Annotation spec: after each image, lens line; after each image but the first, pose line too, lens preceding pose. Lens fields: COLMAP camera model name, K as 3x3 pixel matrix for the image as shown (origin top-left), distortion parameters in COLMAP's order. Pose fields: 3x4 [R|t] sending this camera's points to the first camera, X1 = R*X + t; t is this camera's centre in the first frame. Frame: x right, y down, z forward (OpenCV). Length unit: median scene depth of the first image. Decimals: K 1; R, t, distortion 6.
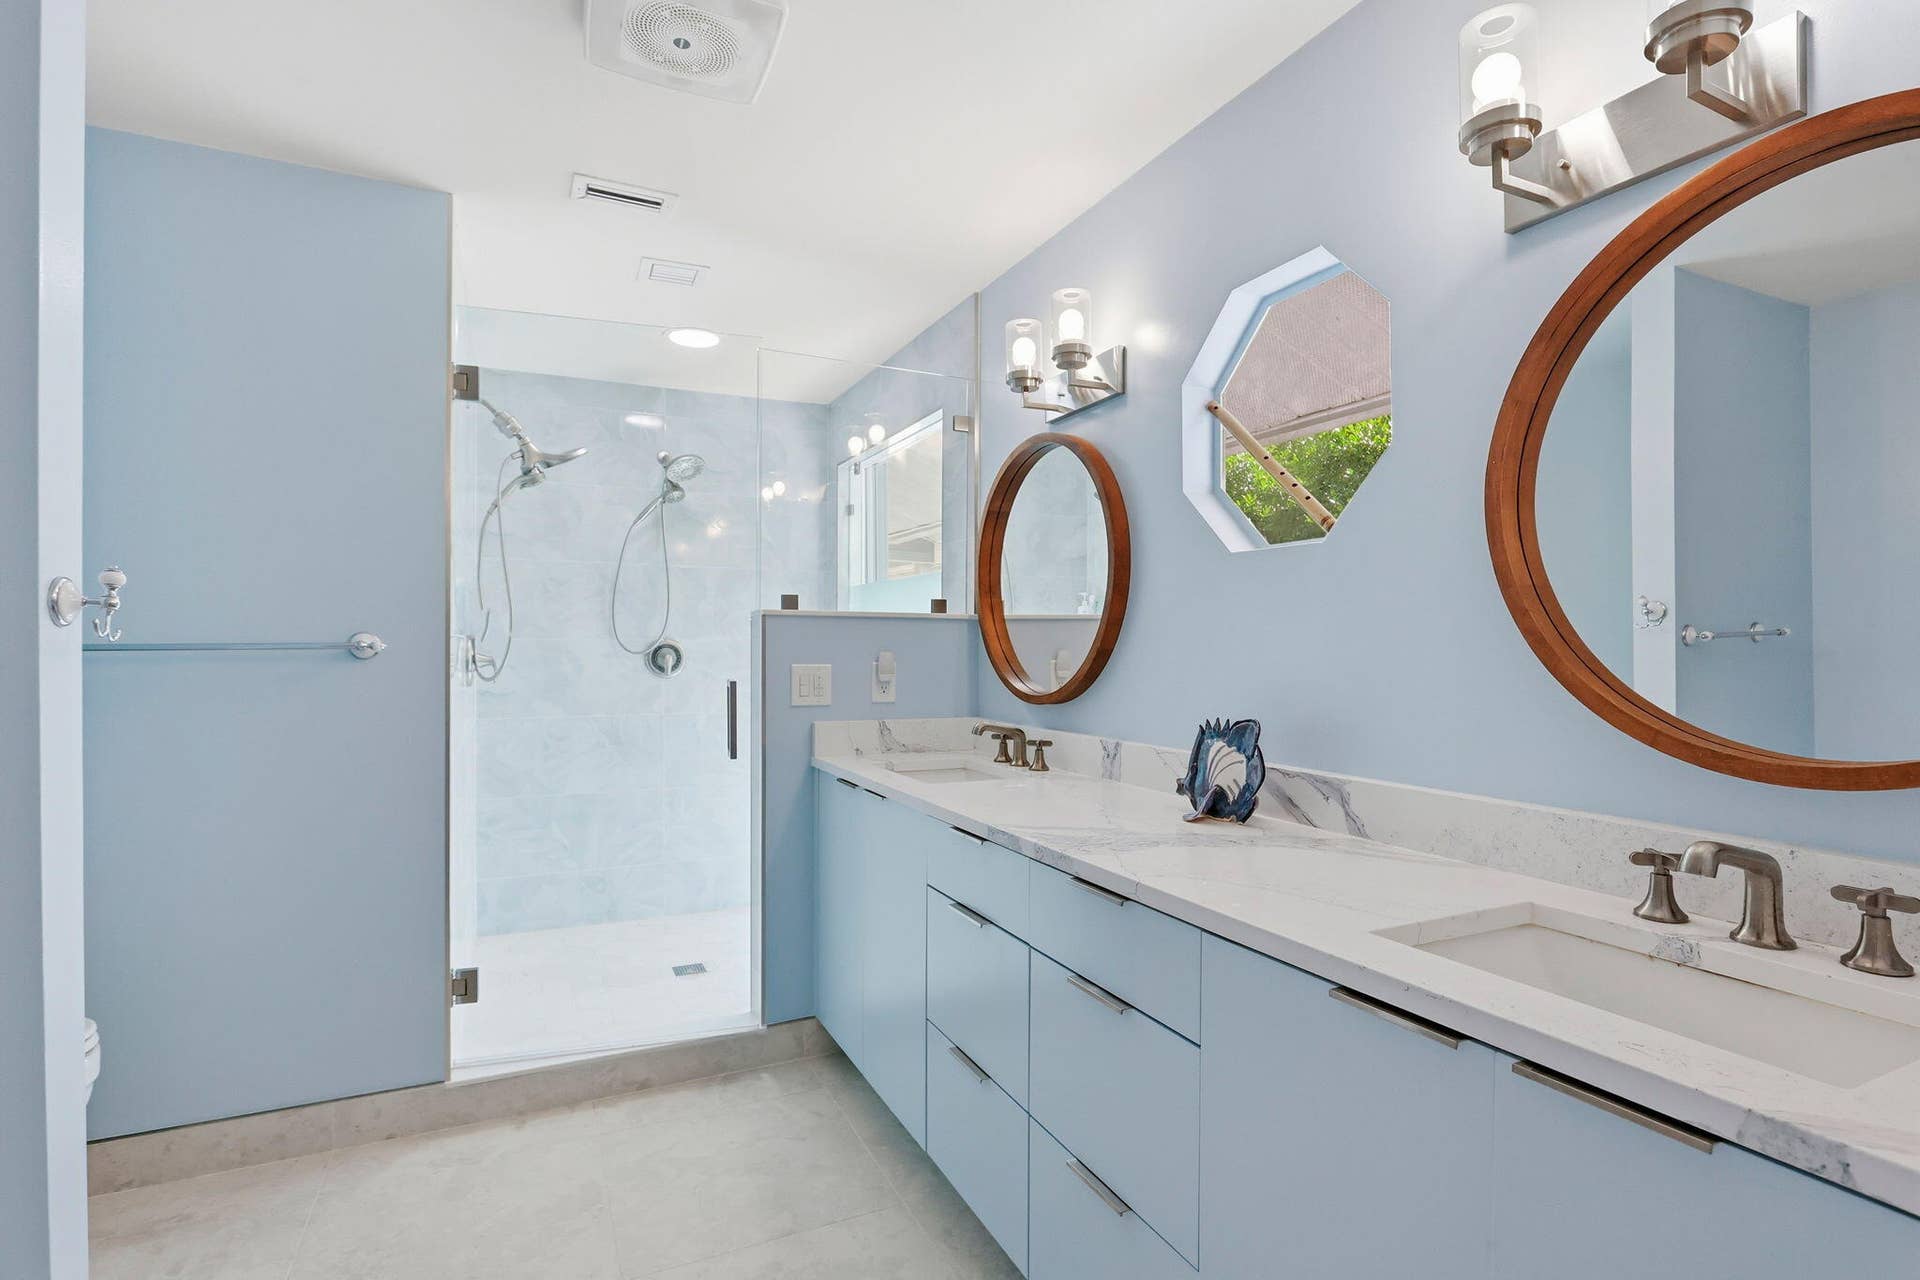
lens RADIAL K [[923.4, 0, 968.4], [0, 923.4, 645.3], [0, 0, 1]] dist [-0.014700, 0.000921]
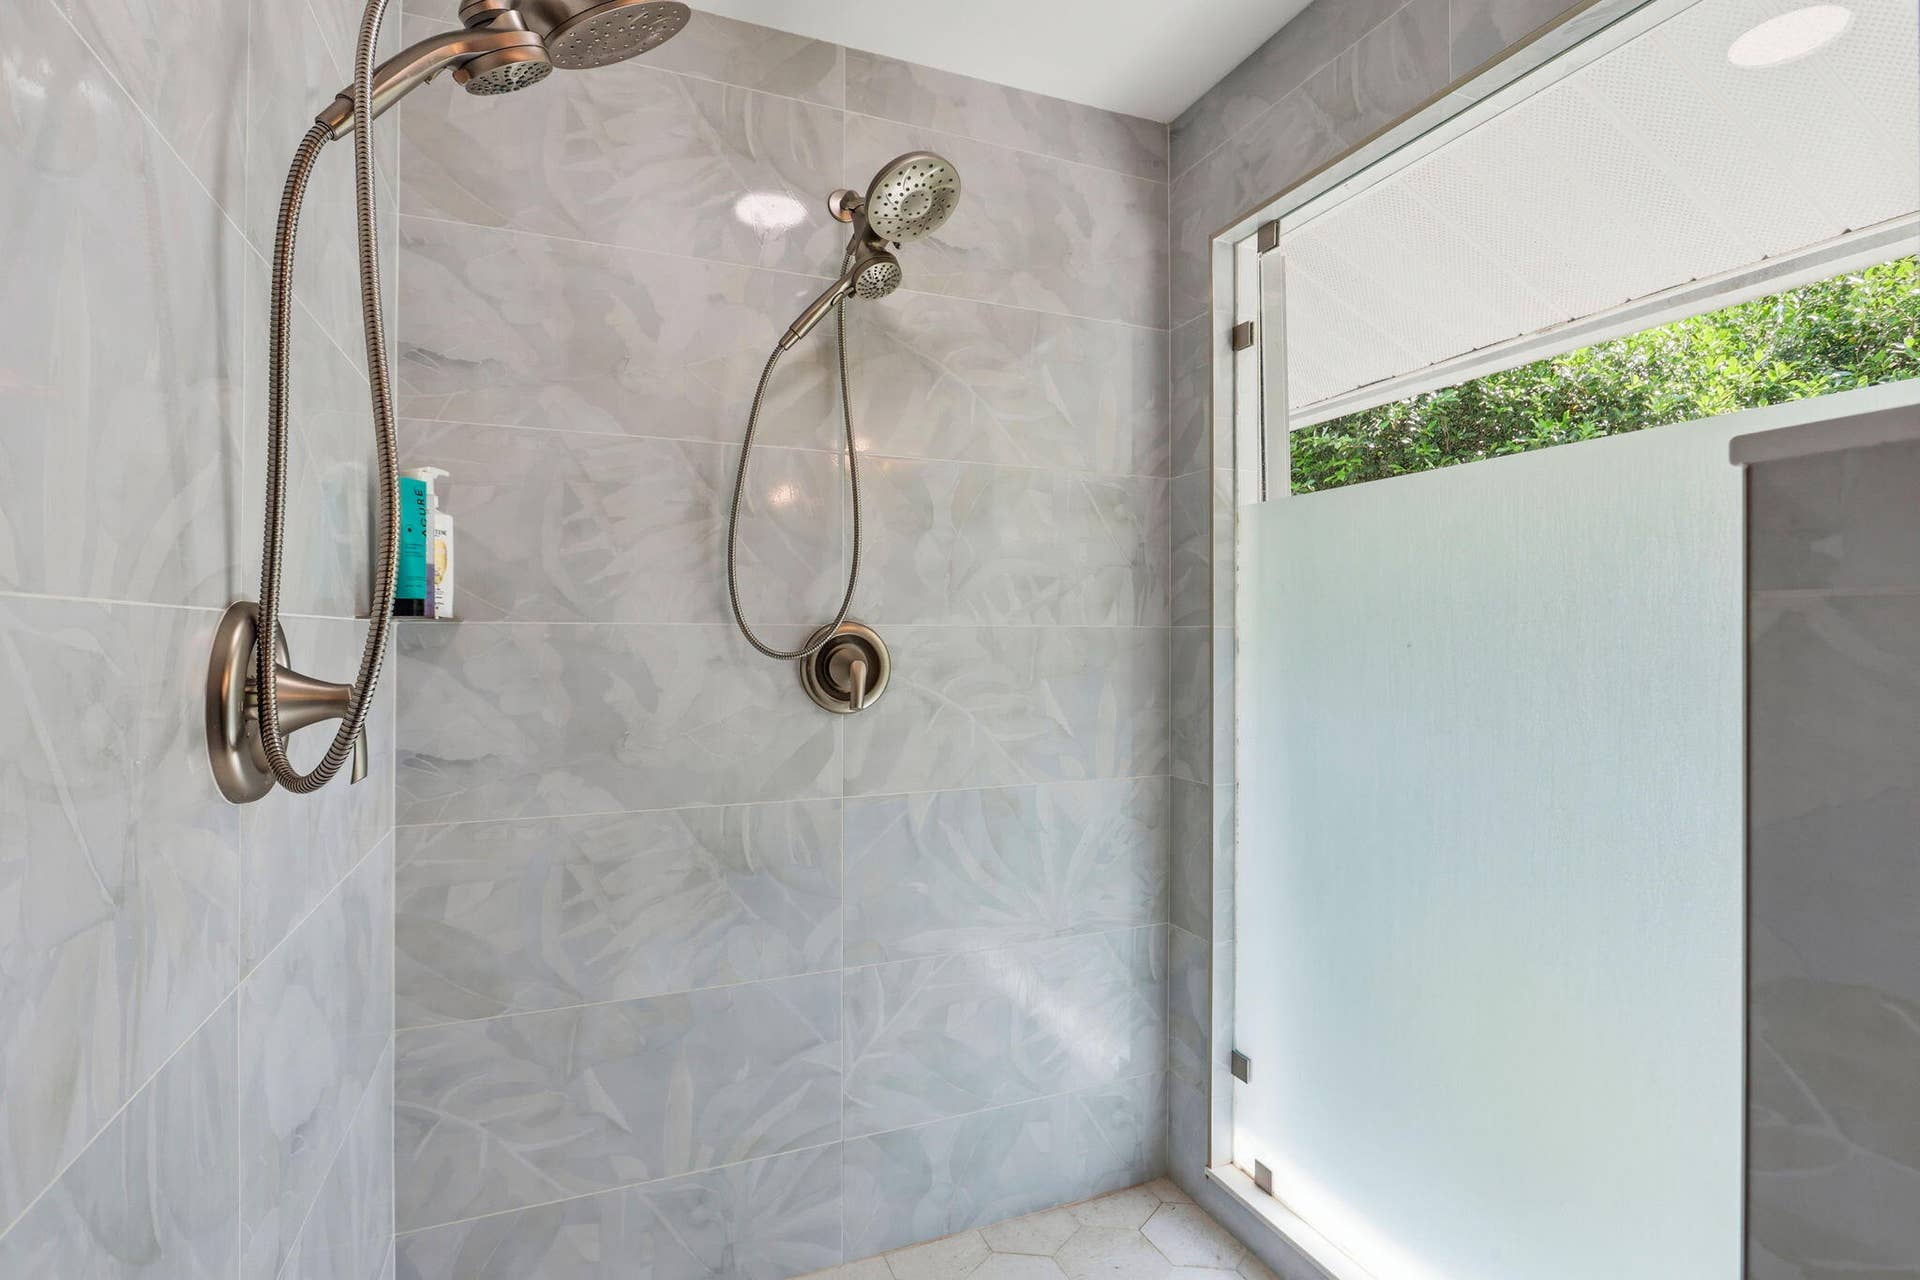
lens RADIAL K [[923.4, 0, 953.6], [0, 923.4, 634.9], [0, 0, 1]] dist [-0.014700, 0.000921]
pose [[0.997243, 0.001256, -0.074194, -0.251276], [-0.001492, 0.999994, -0.003125, -0.000446], [0.074190, 0.003227, 0.997239, 0.586032]]
